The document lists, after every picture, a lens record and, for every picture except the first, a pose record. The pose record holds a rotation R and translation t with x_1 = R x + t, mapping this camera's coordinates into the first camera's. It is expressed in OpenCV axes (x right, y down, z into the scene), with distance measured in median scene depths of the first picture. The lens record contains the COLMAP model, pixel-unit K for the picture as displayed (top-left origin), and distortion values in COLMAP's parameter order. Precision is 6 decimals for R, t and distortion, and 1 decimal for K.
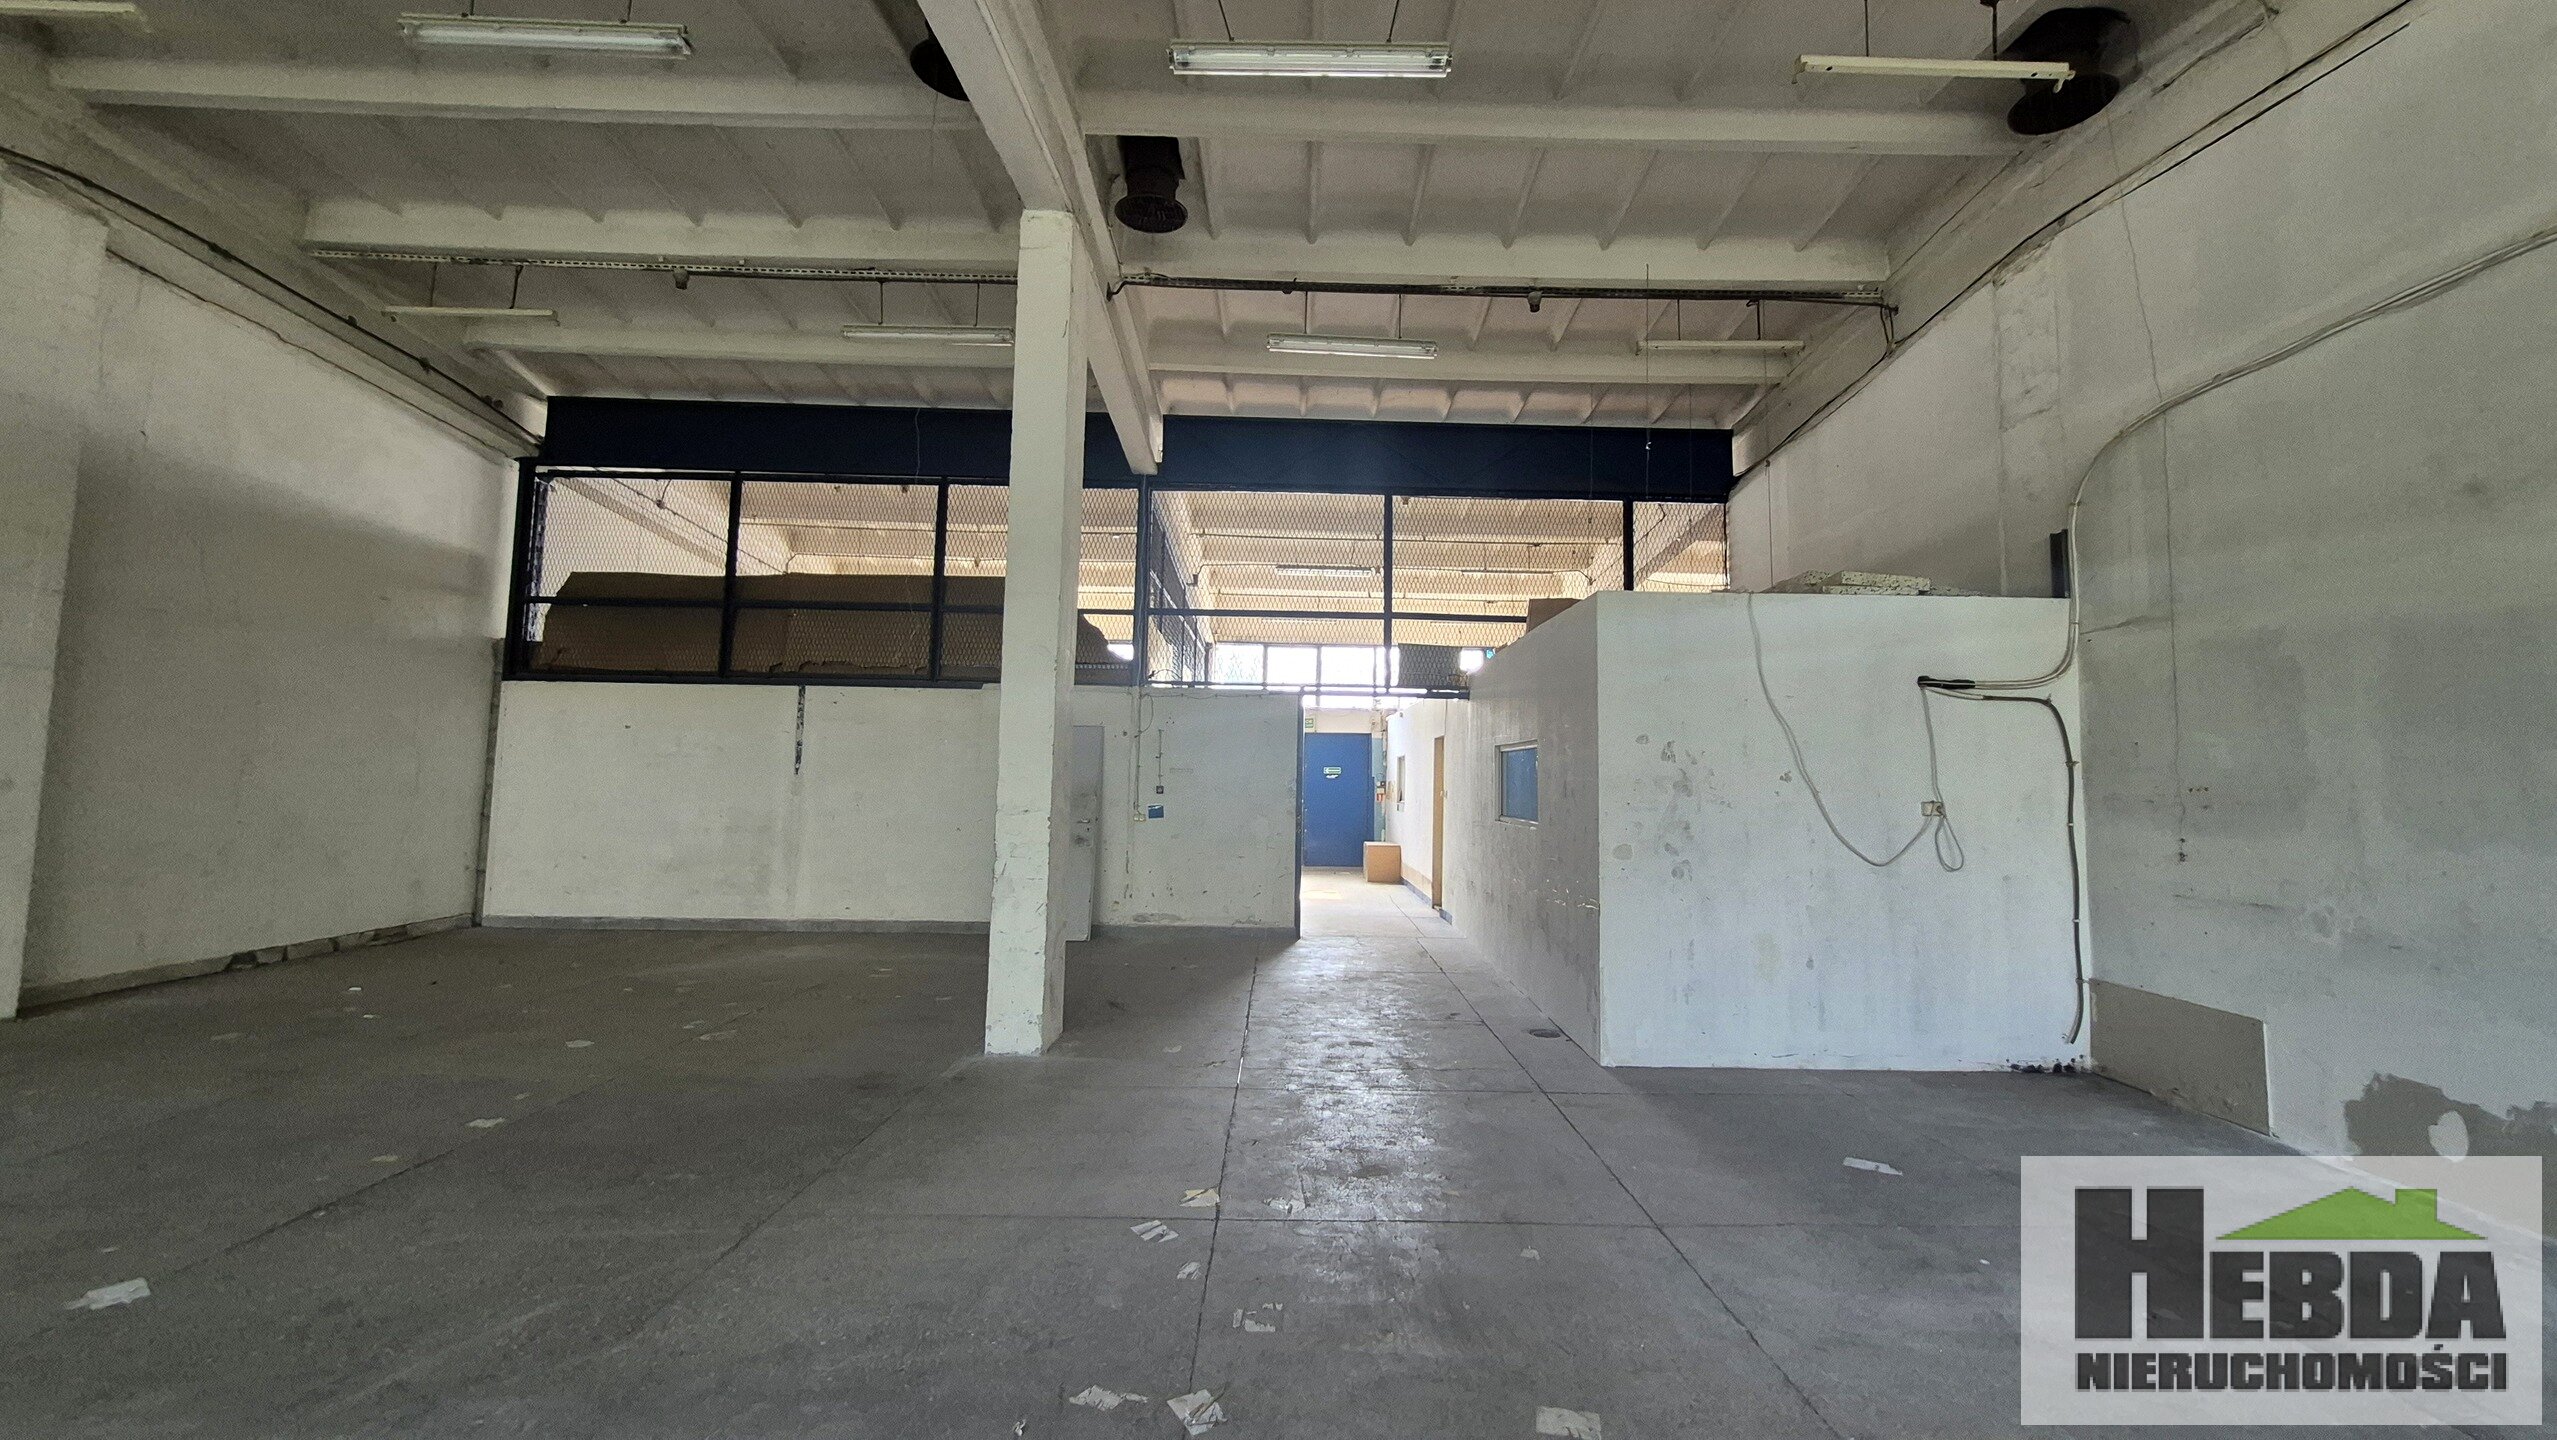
lens RADIAL K [[1040.6, 0, 1320.1], [0, 1040.6, 708.6], [0, 0, 1]] dist [0.002130, -0.001804]
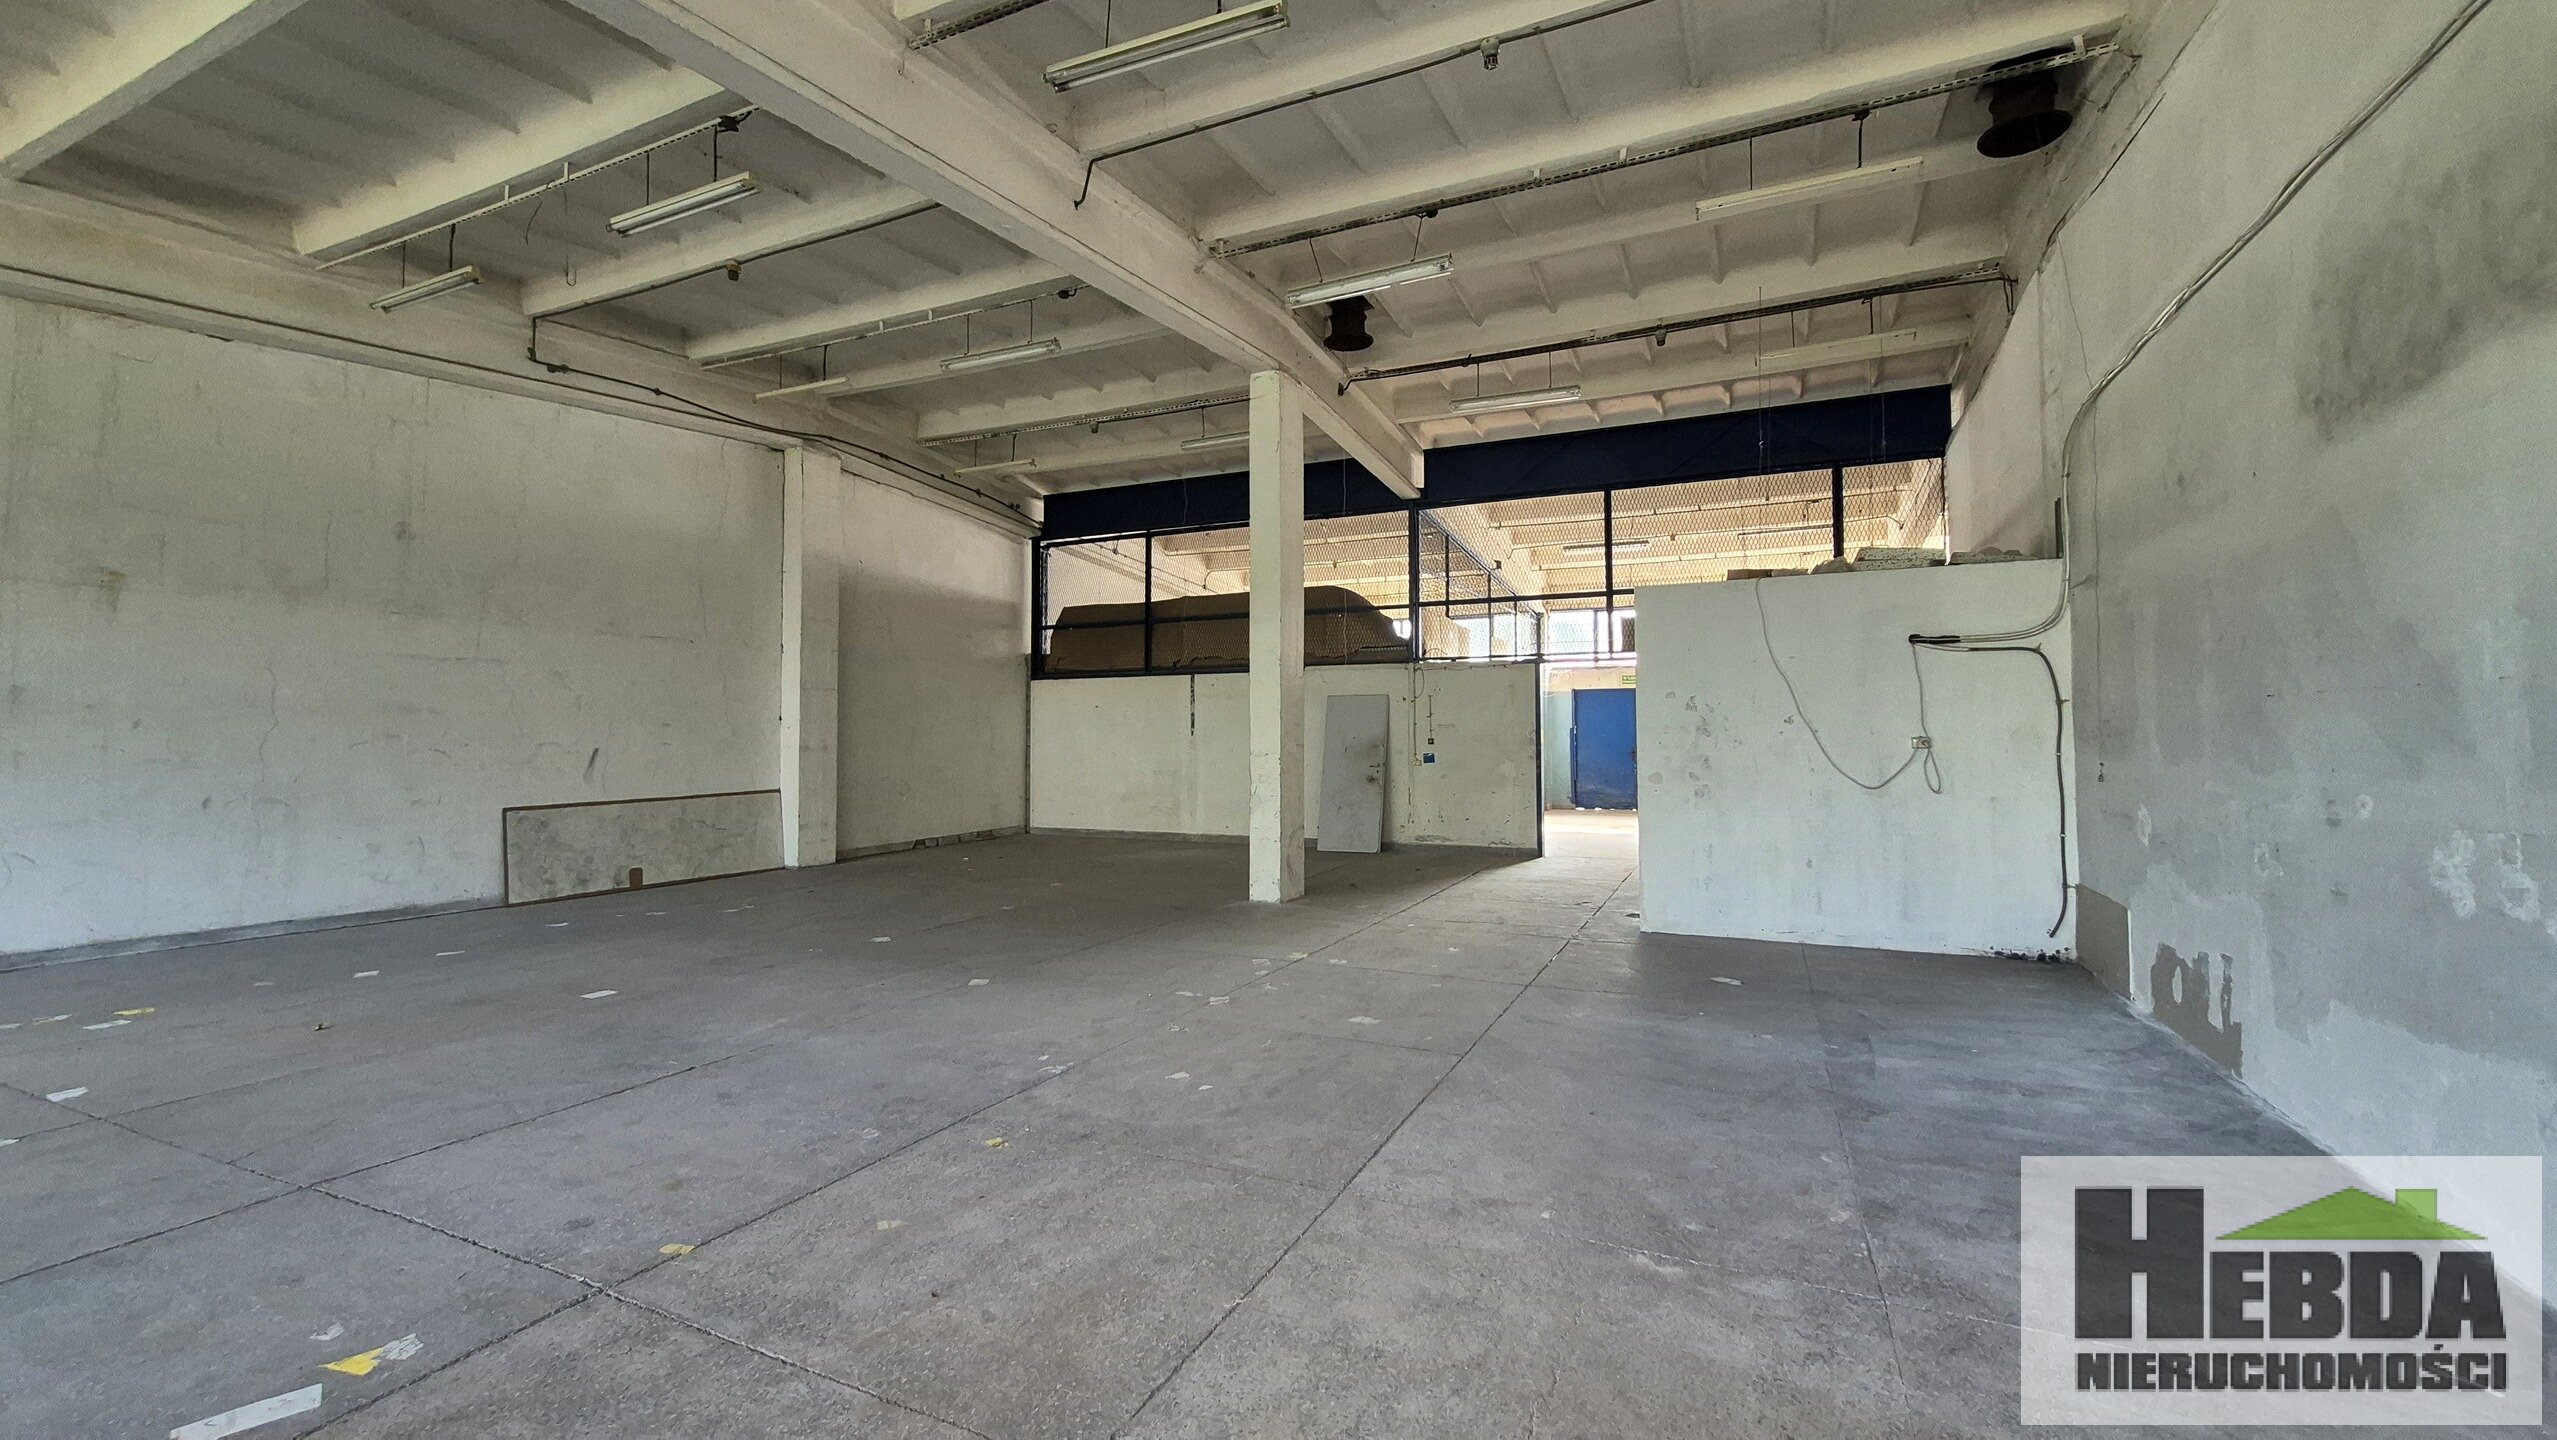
lens RADIAL K [[1040.6, 0, 1294.7], [0, 1040.6, 719.8], [0, 0, 1]] dist [0.002130, -0.001804]
pose [[0.896350, -0.027971, -0.442463, 0.332412], [0.051139, 0.997869, 0.040516, -0.012923], [0.440387, -0.058944, 0.895871, -0.300041]]
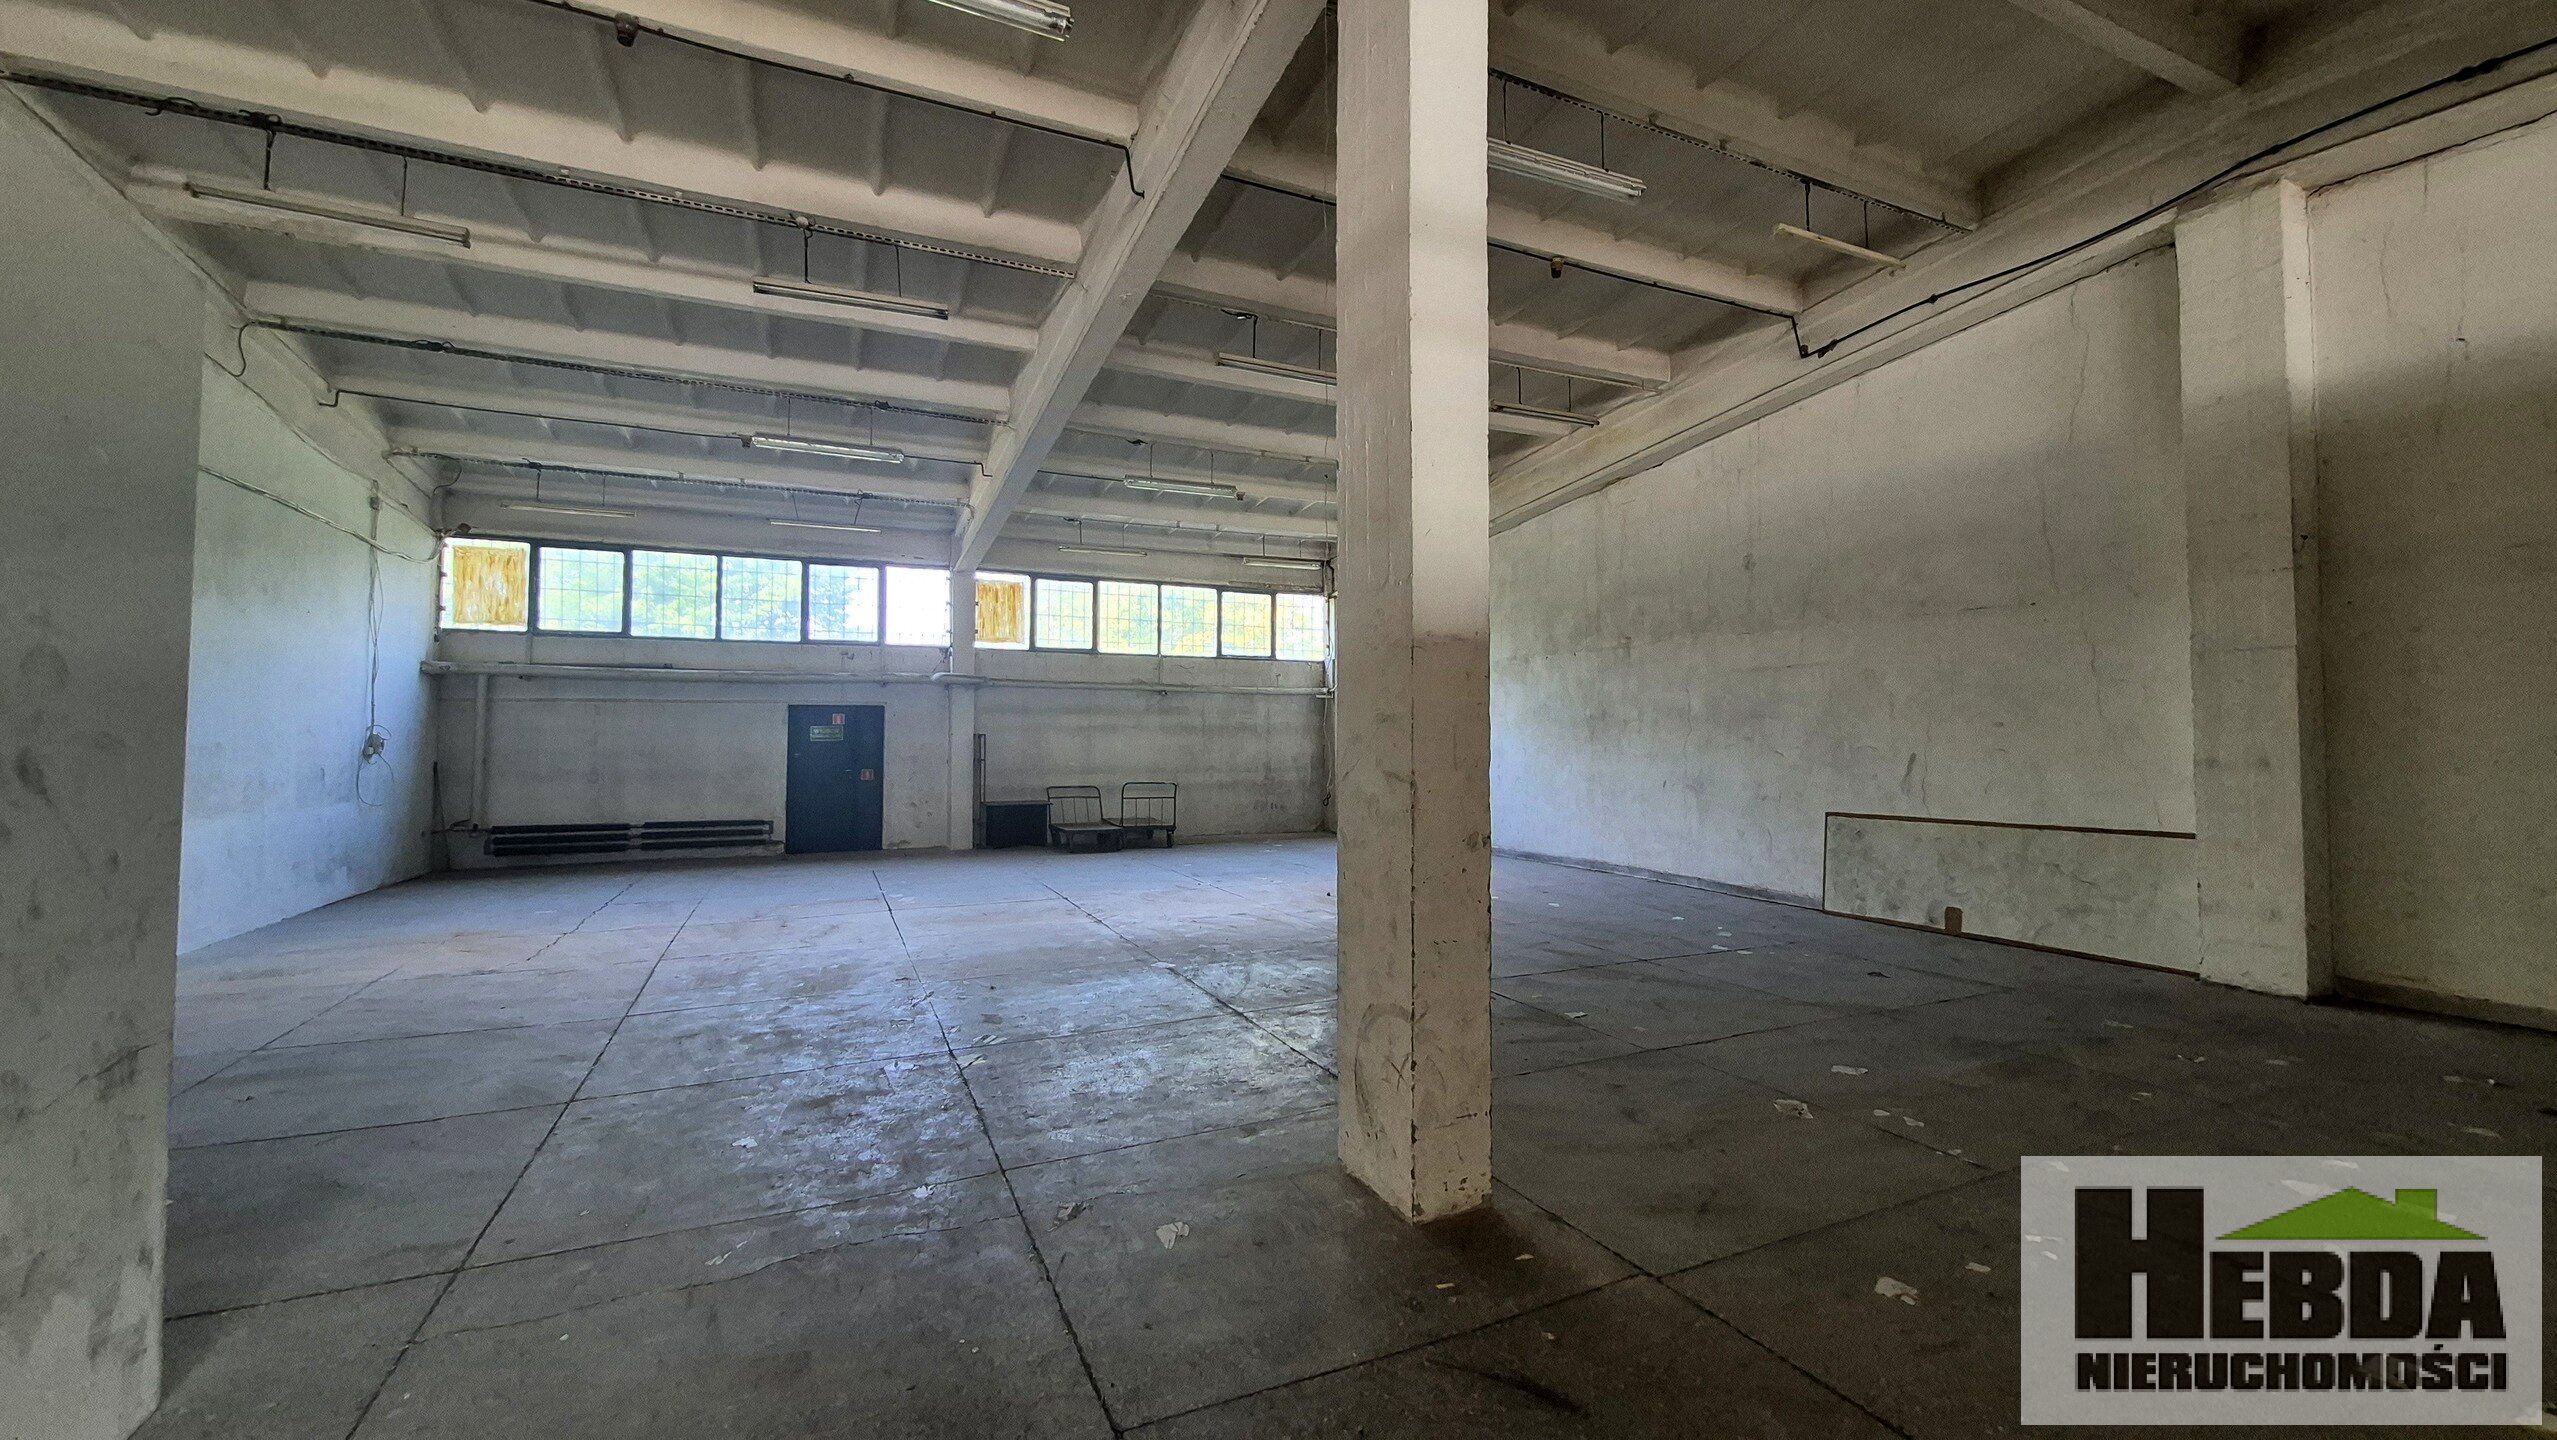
lens RADIAL K [[1040.6, 0, 1320.6], [0, 1040.6, 714.8], [0, 0, 1]] dist [0.002130, -0.001804]
pose [[-0.914314, -0.027275, -0.404087, 0.011388], [0.012363, 0.995385, -0.095160, 0.080506], [0.404818, -0.092002, -0.909757, 1.134096]]
